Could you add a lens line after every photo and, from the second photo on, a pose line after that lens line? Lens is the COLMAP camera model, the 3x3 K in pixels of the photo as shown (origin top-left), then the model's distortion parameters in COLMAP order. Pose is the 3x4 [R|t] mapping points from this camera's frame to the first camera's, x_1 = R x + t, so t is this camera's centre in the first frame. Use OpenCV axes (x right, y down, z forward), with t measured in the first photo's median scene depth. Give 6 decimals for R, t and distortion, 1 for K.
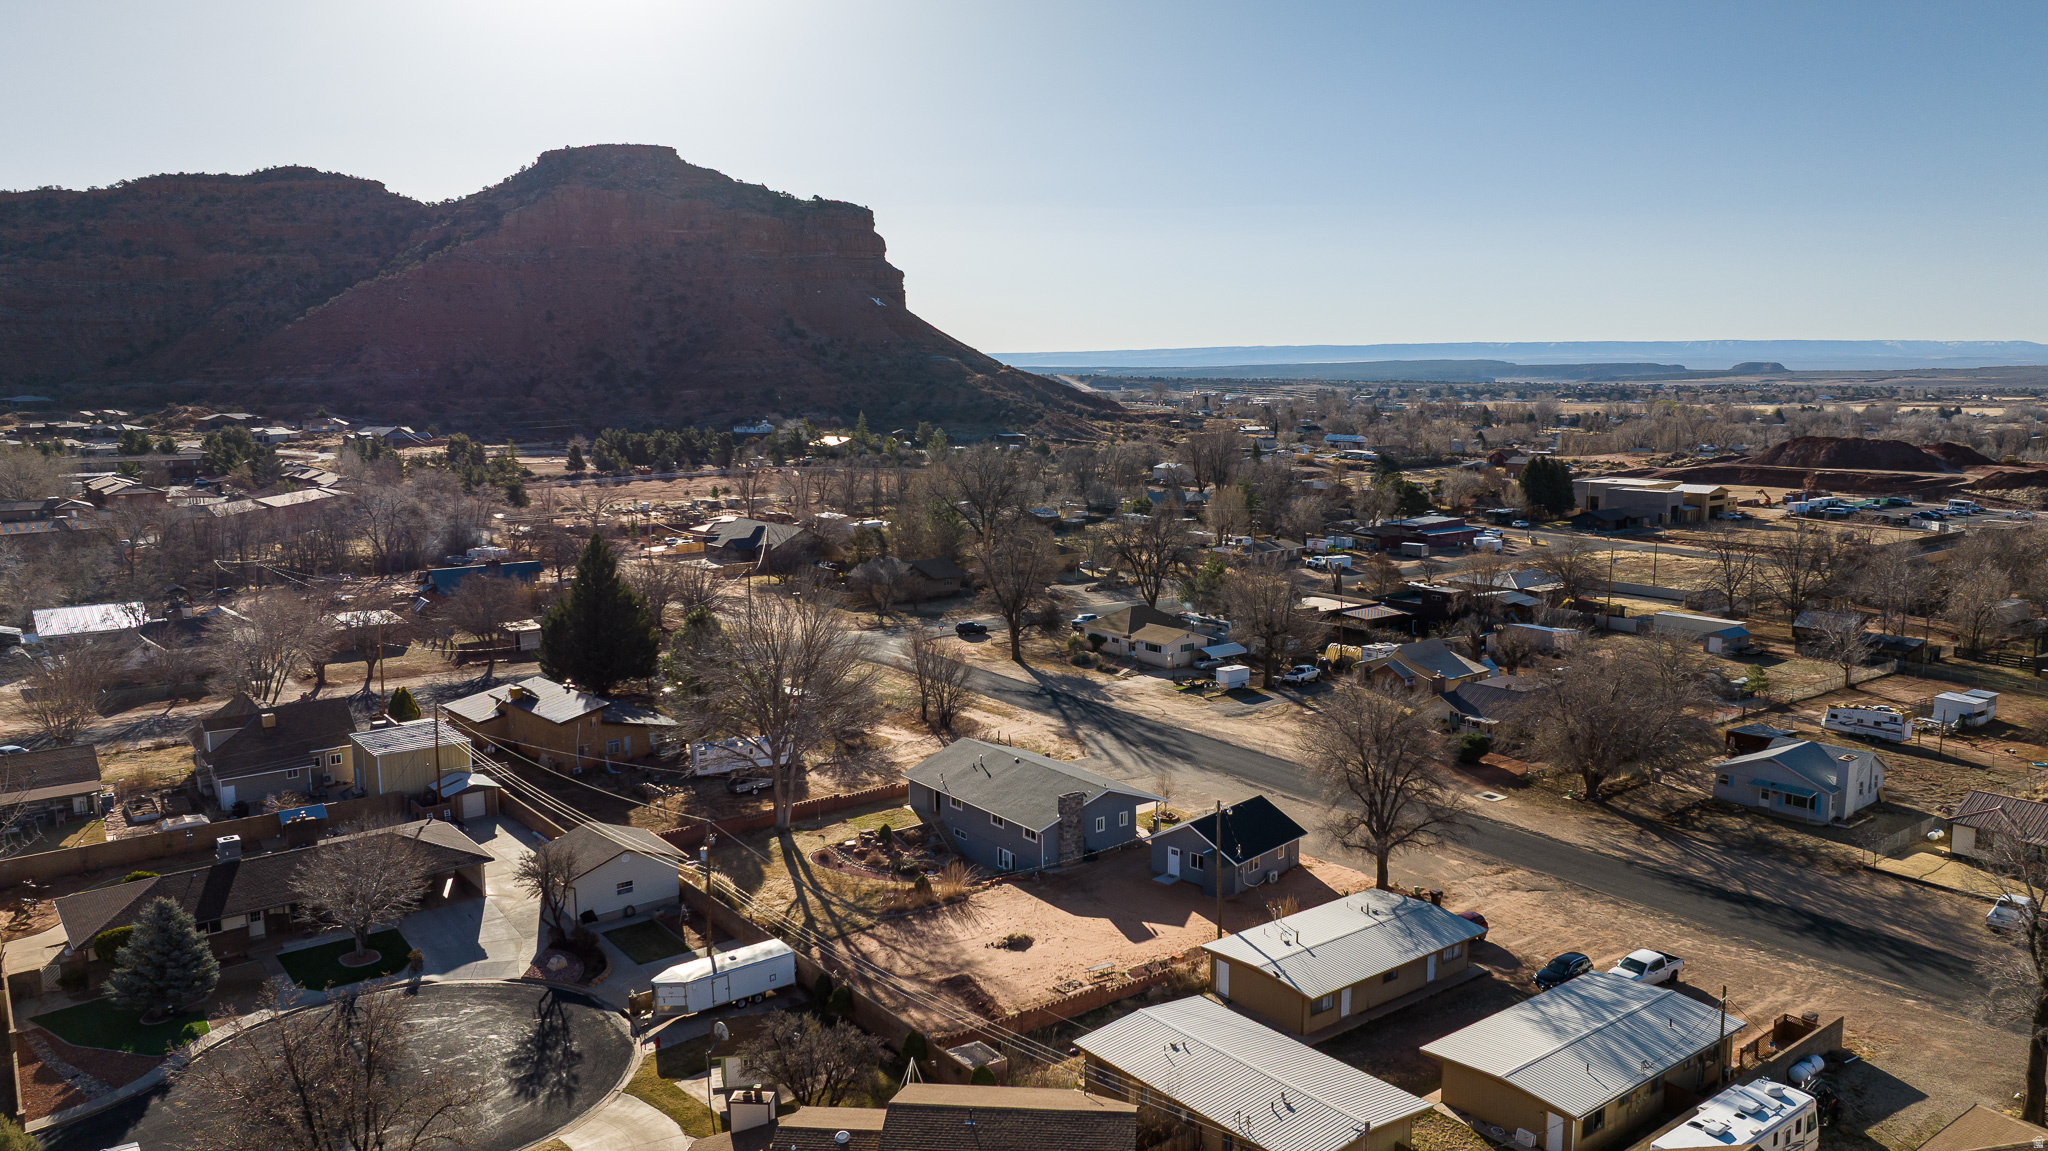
lens RADIAL K [[1452.0, 0, 1024.0], [0, 1452.0, 575.5], [0, 0, 1]] dist [-0.010419, -0.002380]
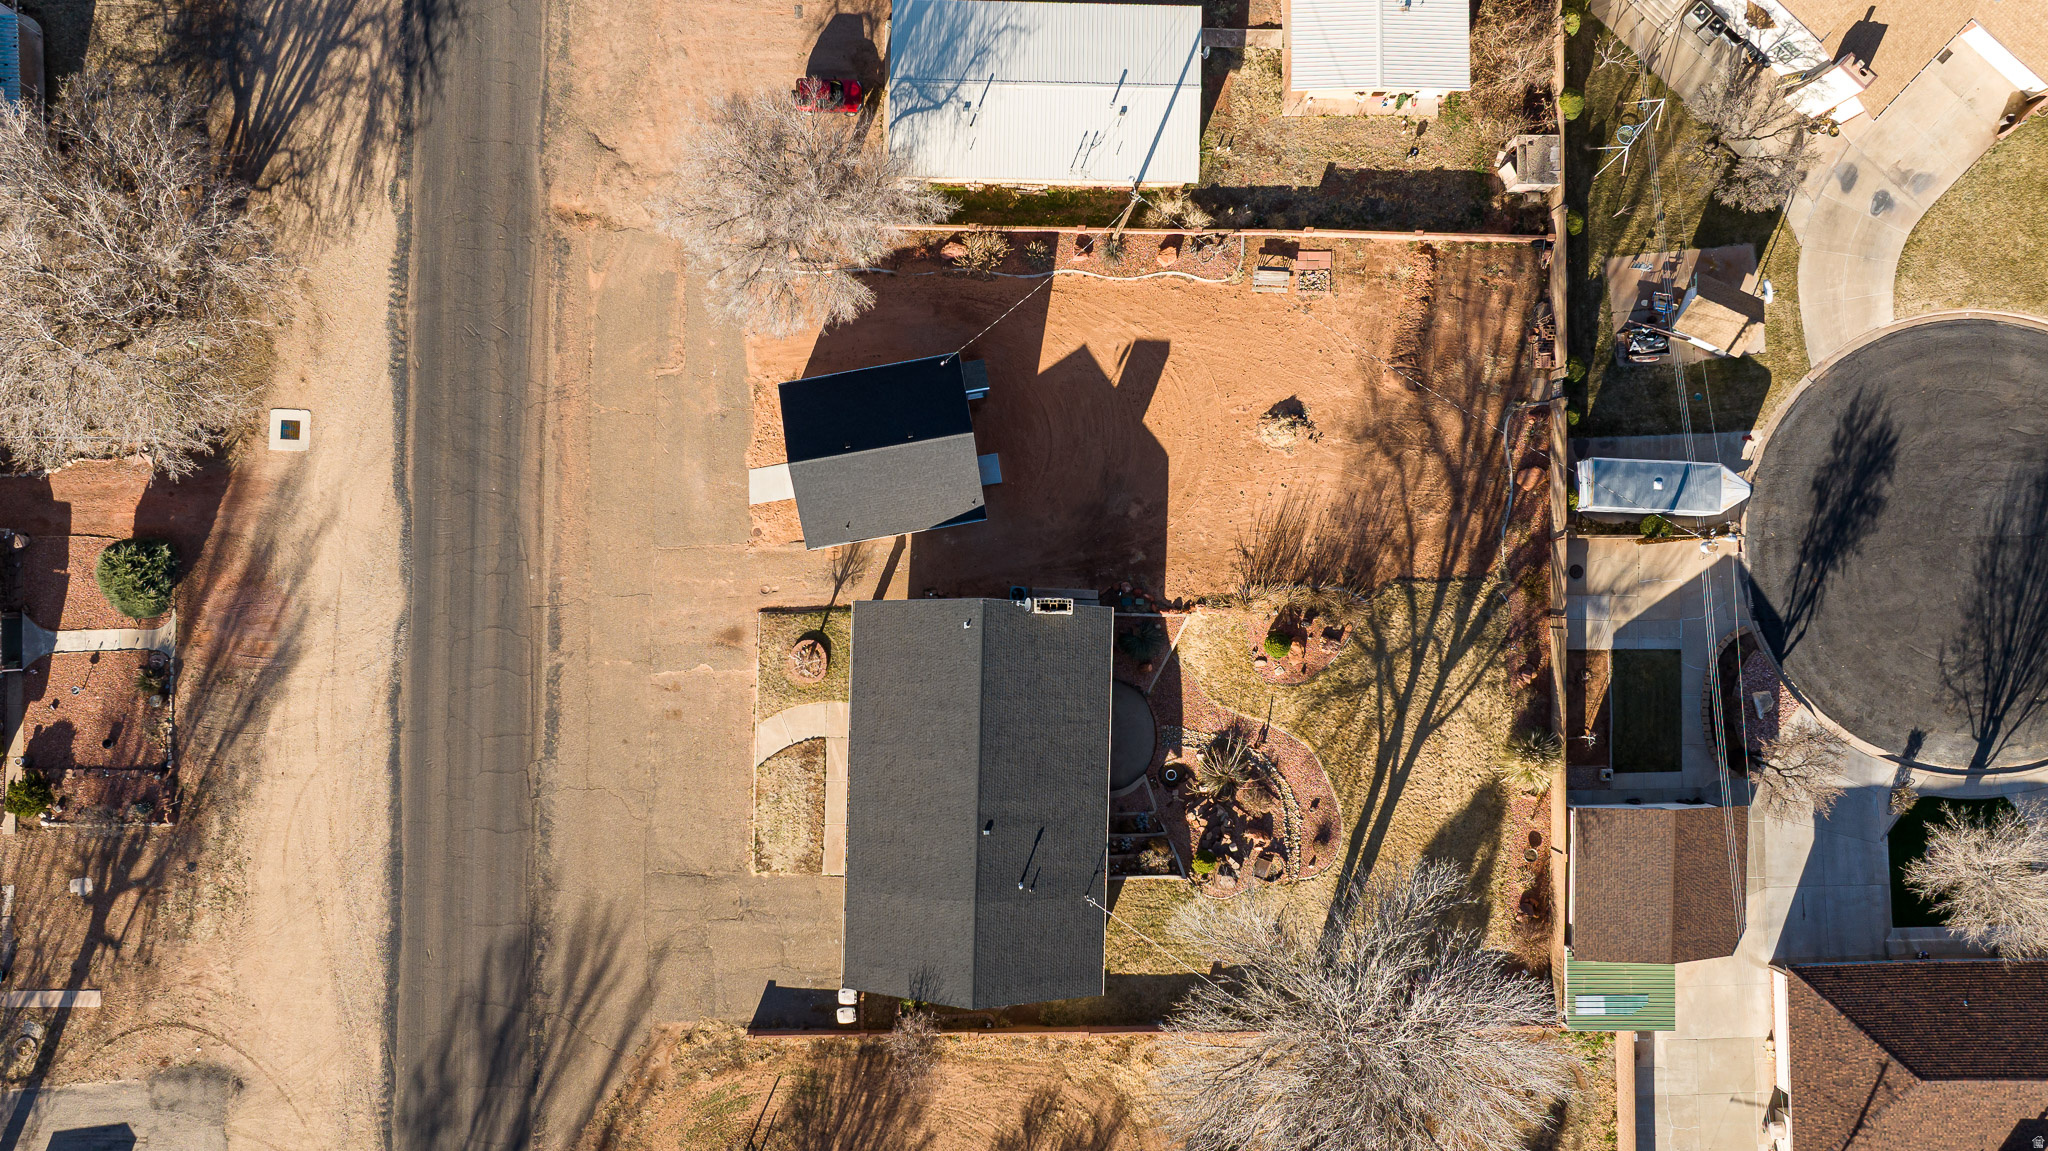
lens RADIAL K [[1434.1, 0, 1034.6], [0, 1434.1, 570.5], [0, 0, 1]] dist [-0.045016, 0.056340]
pose [[-0.794510, -0.606786, 0.023785, 0.034084], [0.099055, -0.090858, 0.990925, -0.488060], [-0.599118, 0.789656, 0.132293, 0.902935]]
